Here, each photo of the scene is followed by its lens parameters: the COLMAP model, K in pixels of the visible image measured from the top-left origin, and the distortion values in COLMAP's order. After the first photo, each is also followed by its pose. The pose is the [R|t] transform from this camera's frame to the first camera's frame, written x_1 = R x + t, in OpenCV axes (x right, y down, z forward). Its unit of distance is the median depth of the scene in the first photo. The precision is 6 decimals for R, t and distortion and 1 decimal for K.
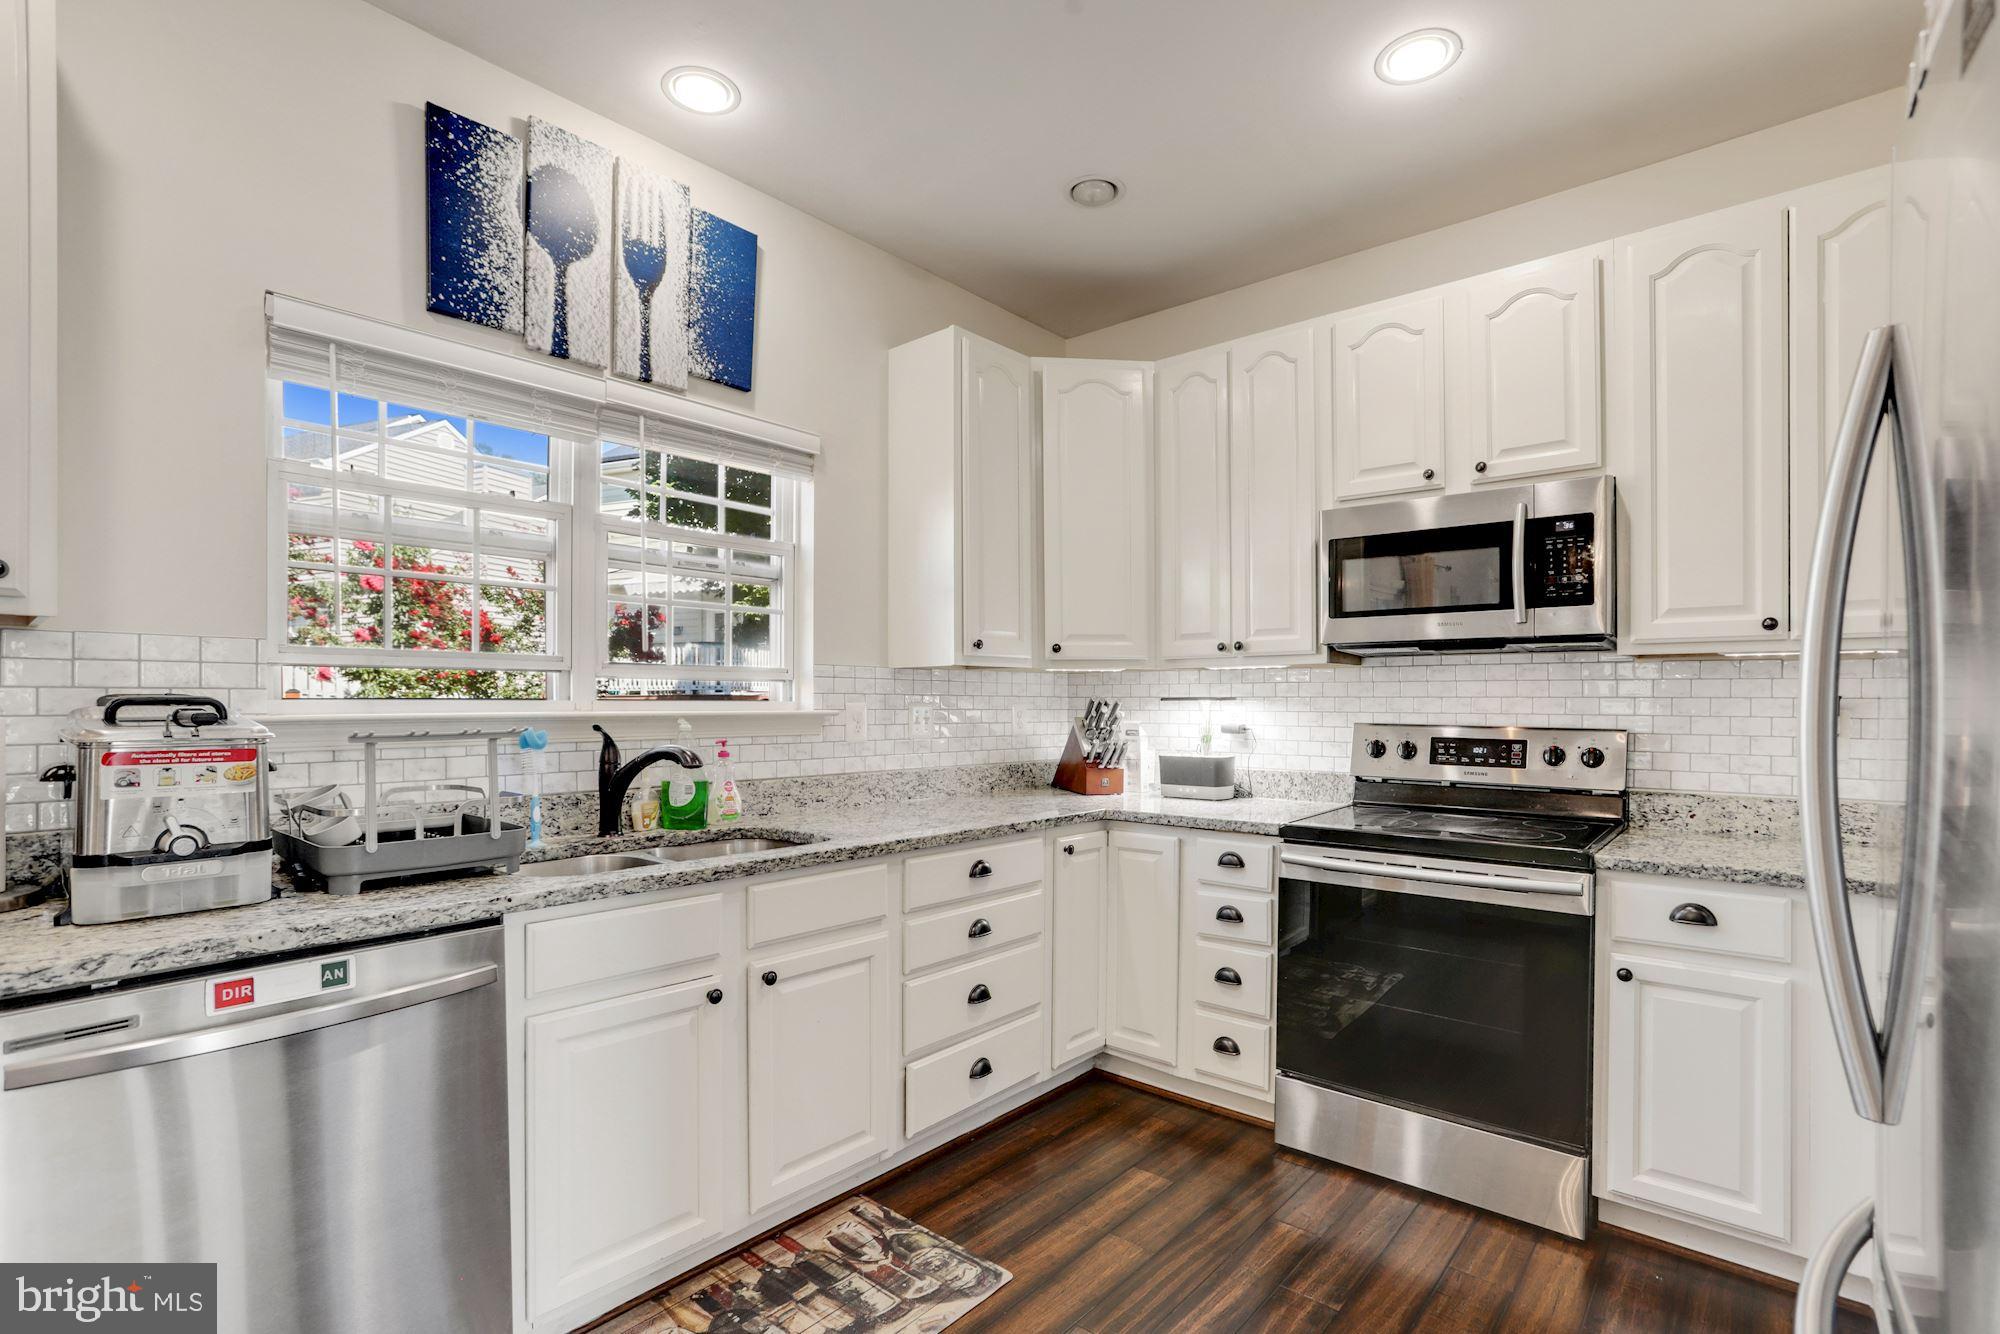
lens RADIAL K [[945.7, 0, 997.7], [0, 945.7, 703.3], [0, 0, 1]] dist [-0.027858, 0.001167]
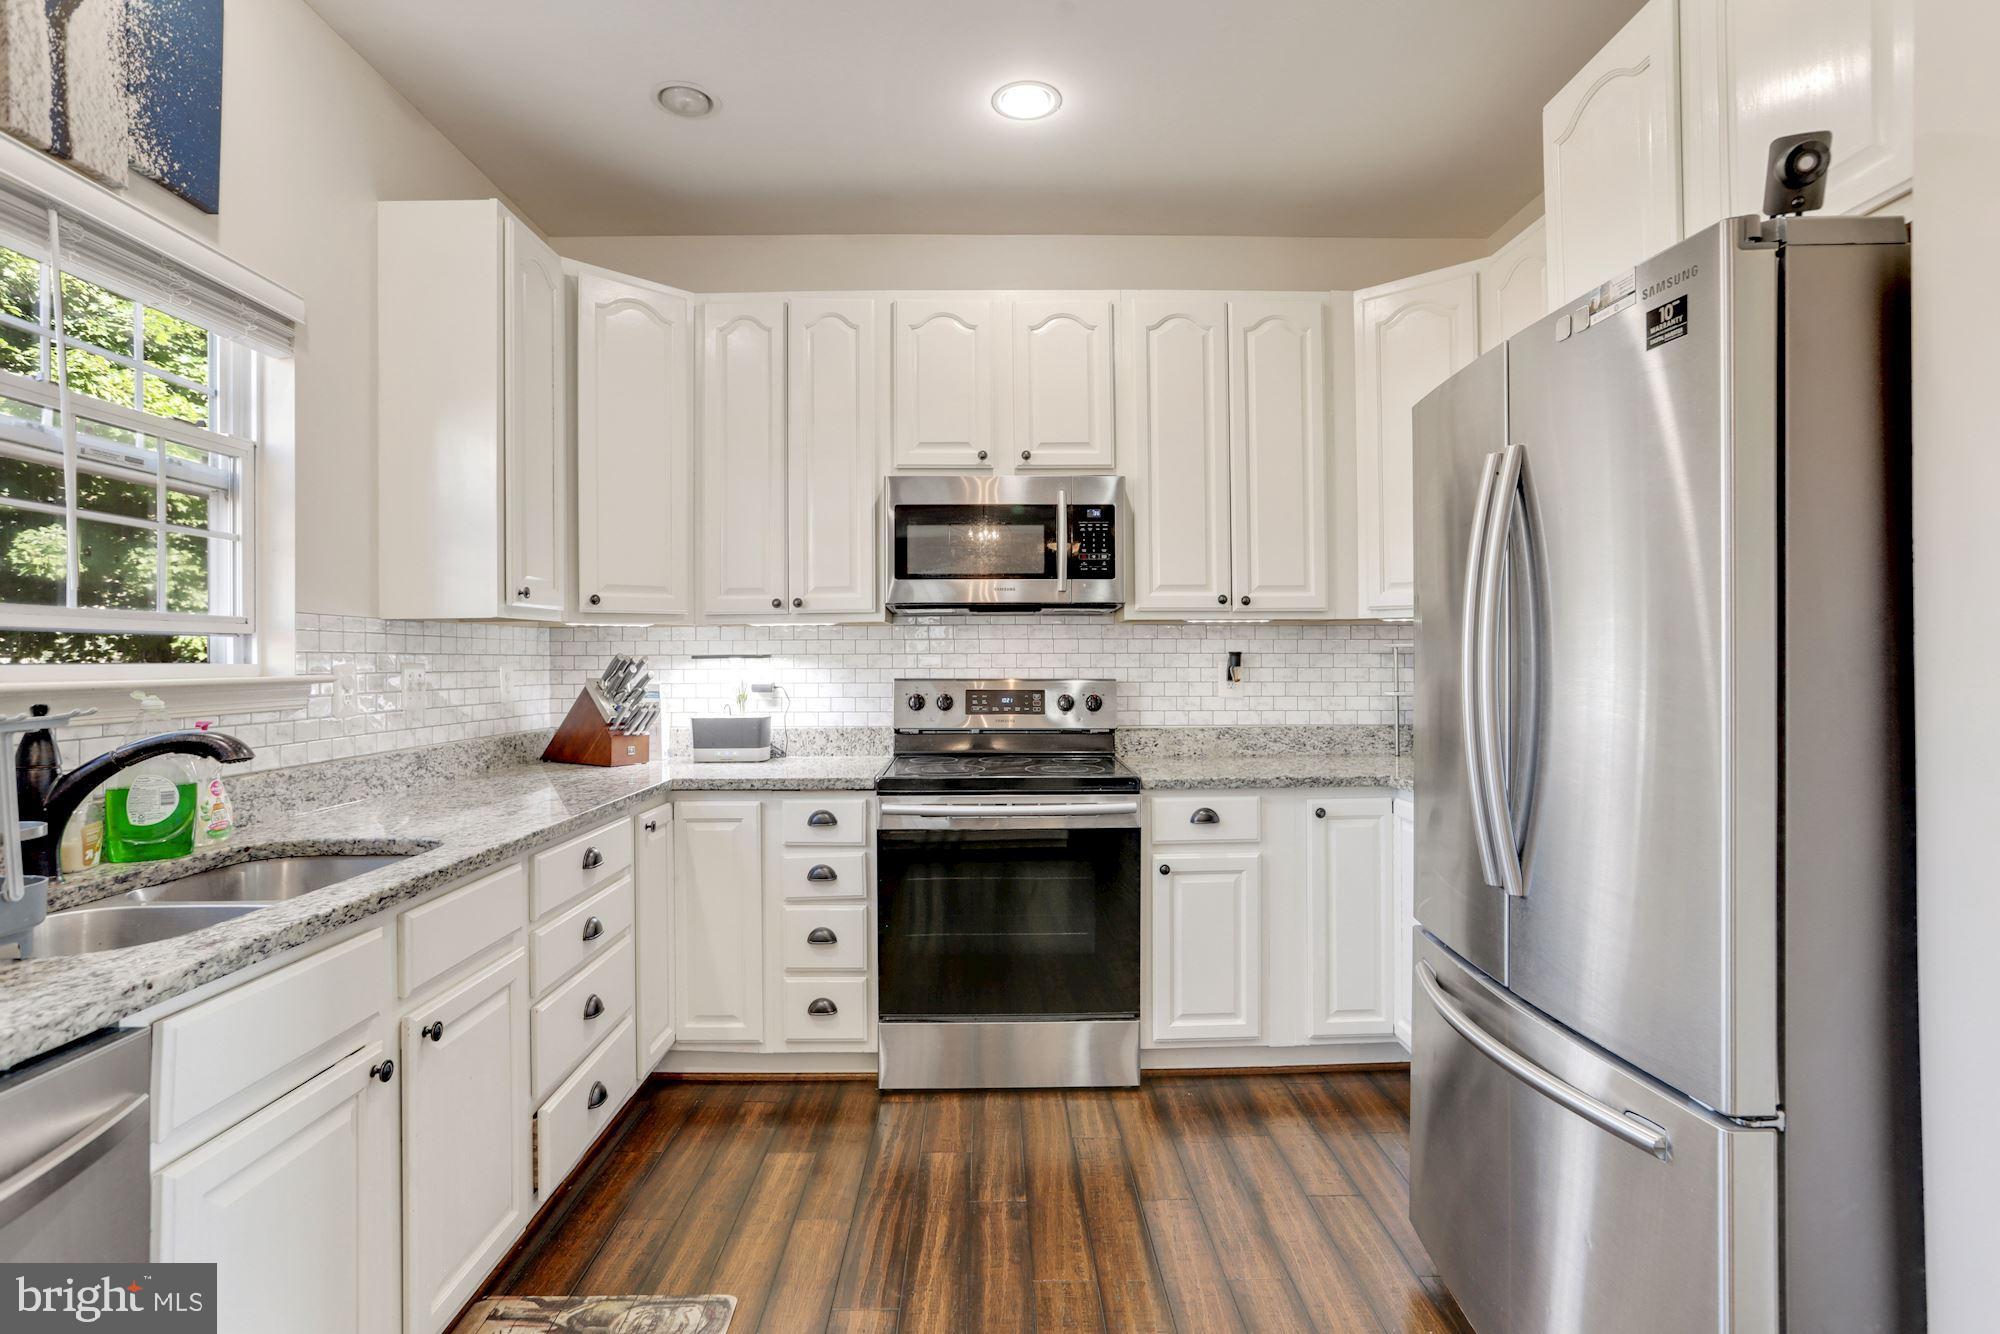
lens RADIAL K [[1022.7, 0, 1003.2], [0, 1022.7, 645.2], [0, 0, 1]] dist [-0.050578, 0.049599]
pose [[0.752030, 0.001198, 0.659127, -0.324561], [0.008074, 0.999907, -0.011029, -0.003109], [-0.659079, 0.013616, 0.751951, 0.067919]]
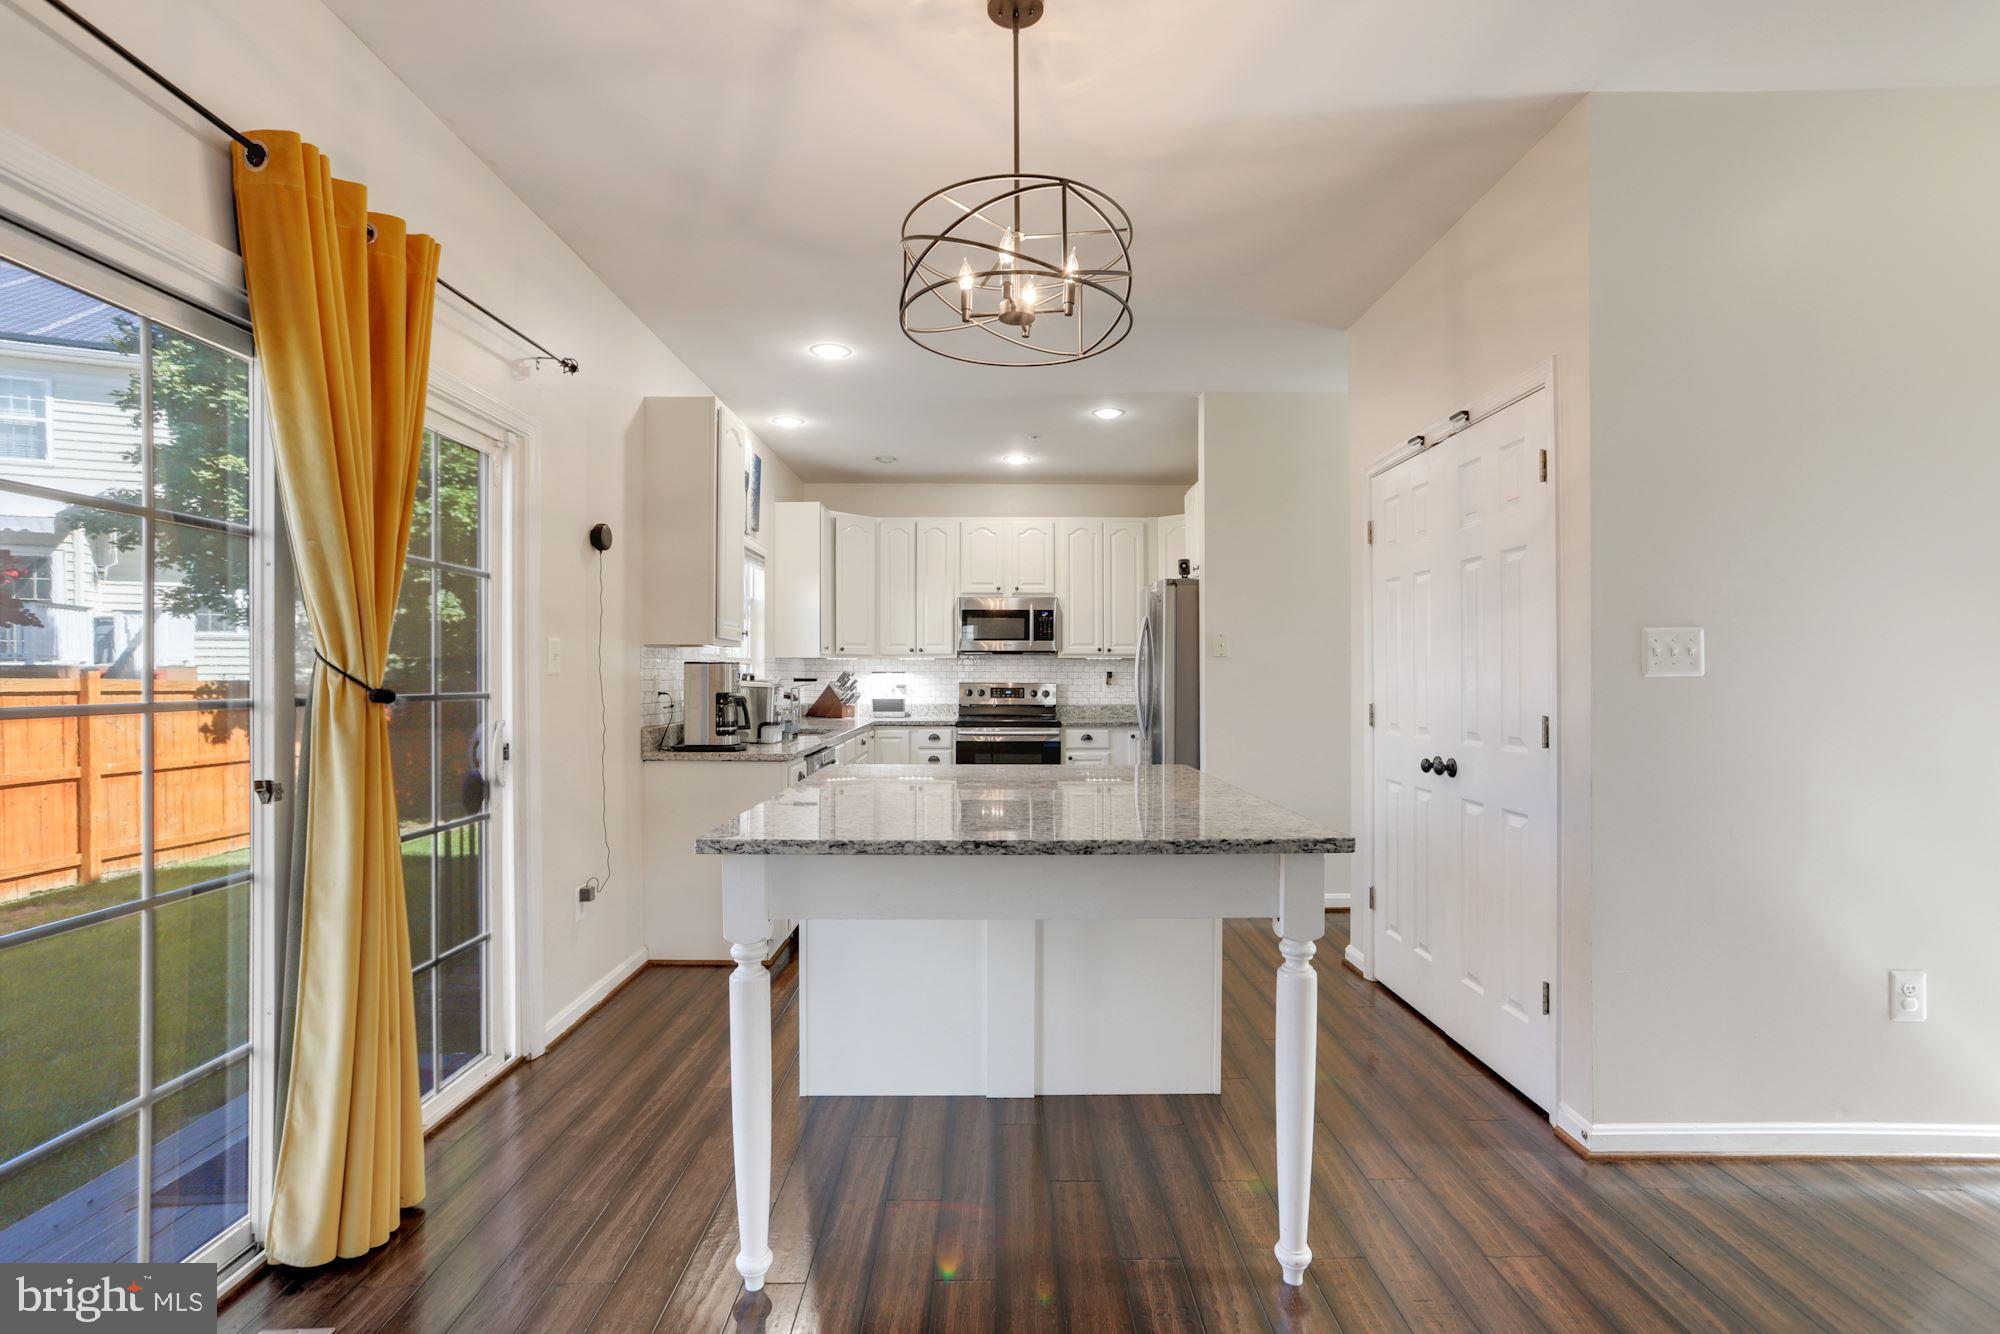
lens RADIAL K [[934.1, 0, 1000.0], [0, 934.1, 667.0], [0, 0, 1]] dist [-0.048056, 0.000037]
pose [[0.759671, 0.003441, 0.650299, -1.255294], [0.000613, 0.999982, -0.006007, -0.004428], [-0.650308, 0.004962, 0.759655, -1.011378]]
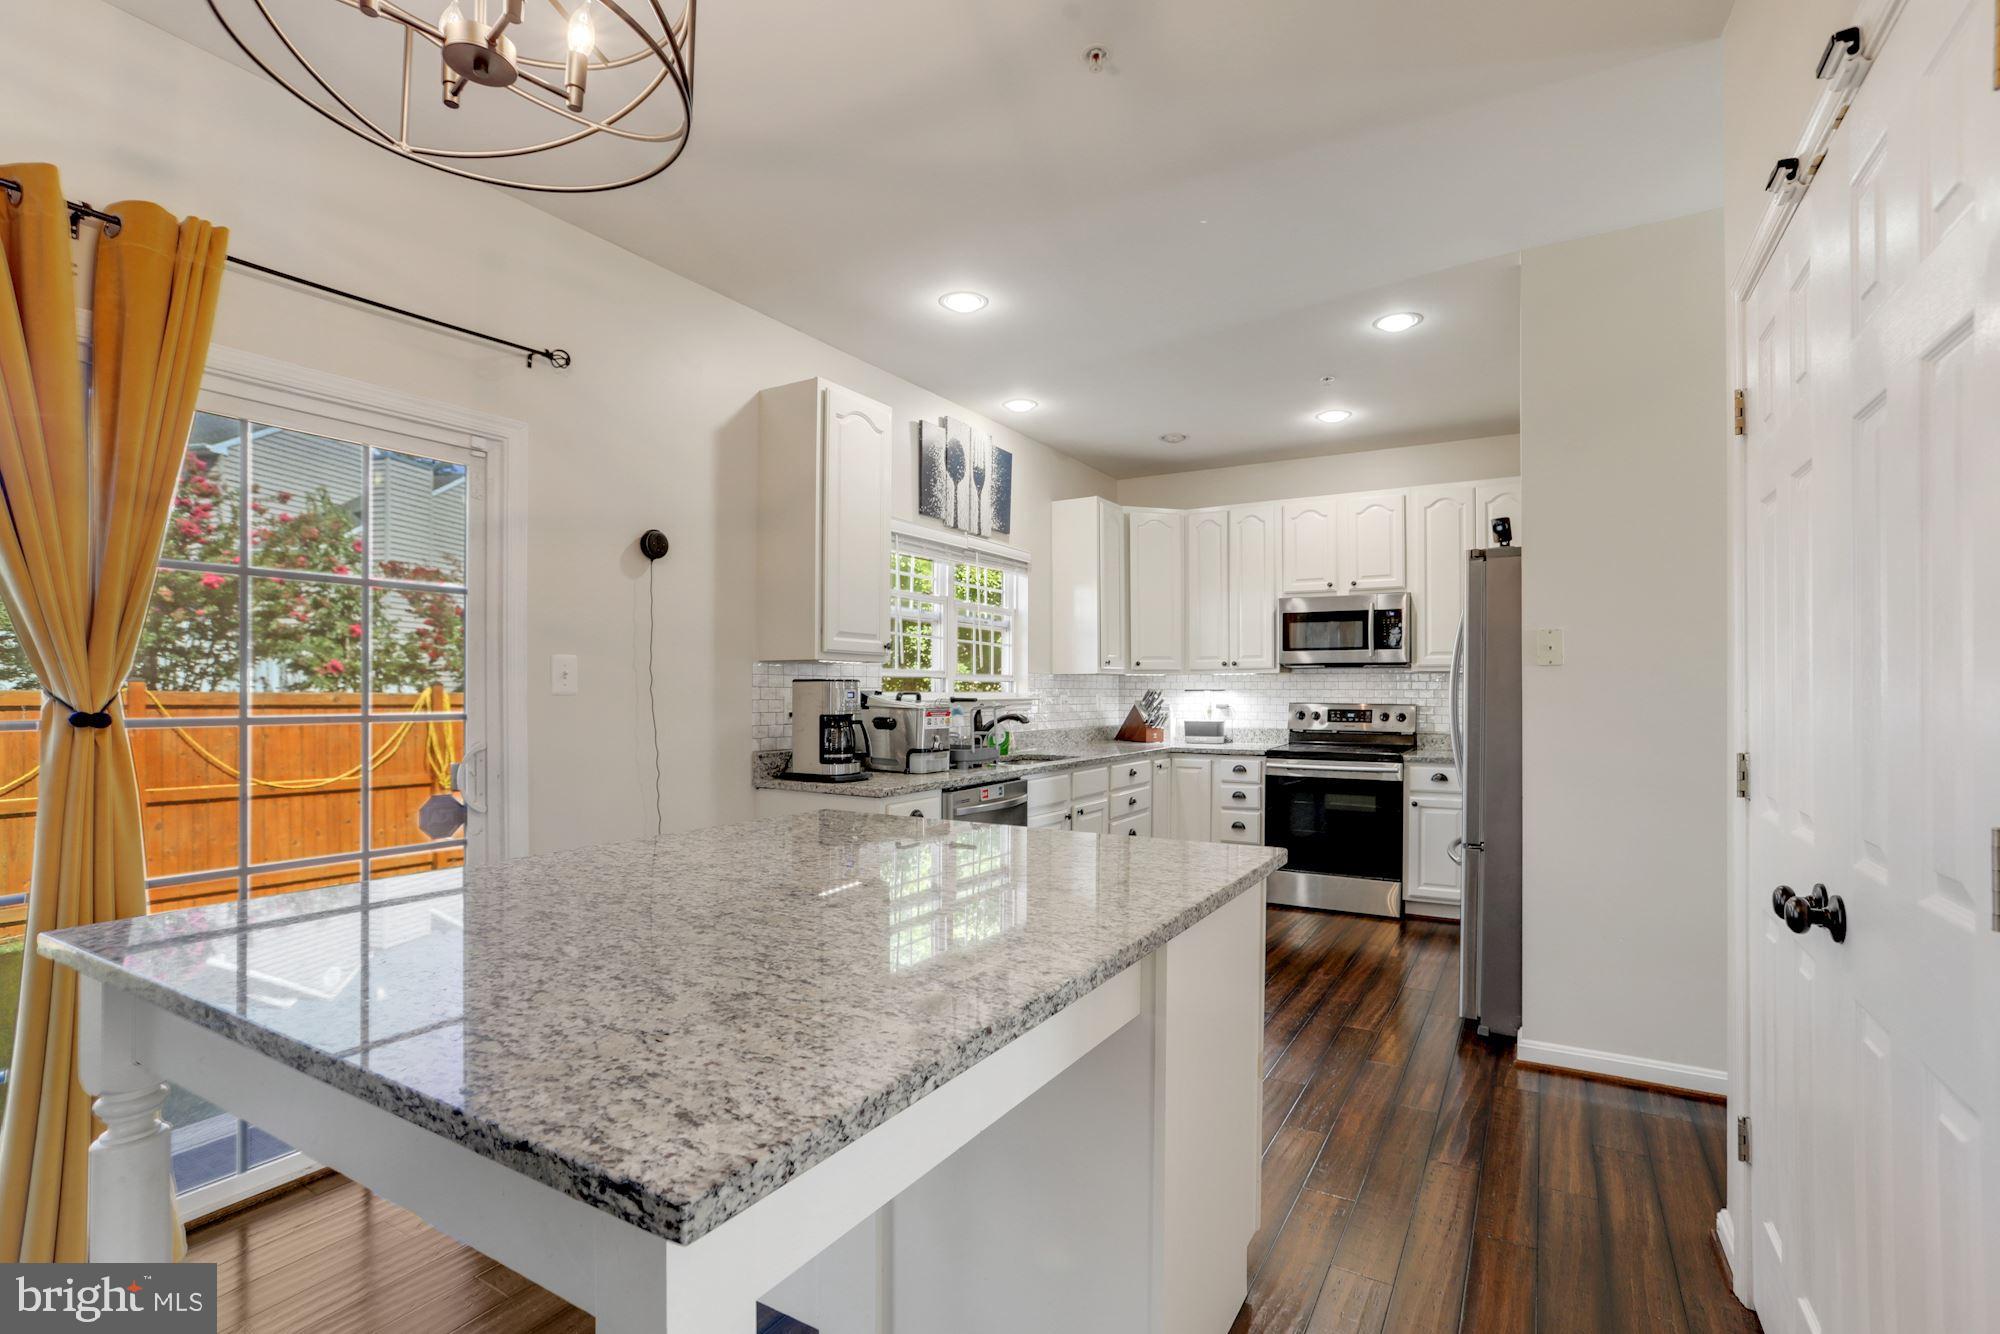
lens RADIAL K [[913.1, 0, 1002.4], [0, 913.1, 693.6], [0, 0, 1]] dist [-0.058599, 0.033147]
pose [[0.986487, -0.002390, 0.163822, -0.601271], [0.001968, 0.999994, 0.002737, -0.004724], [-0.163827, -0.002377, 0.986486, -0.890557]]
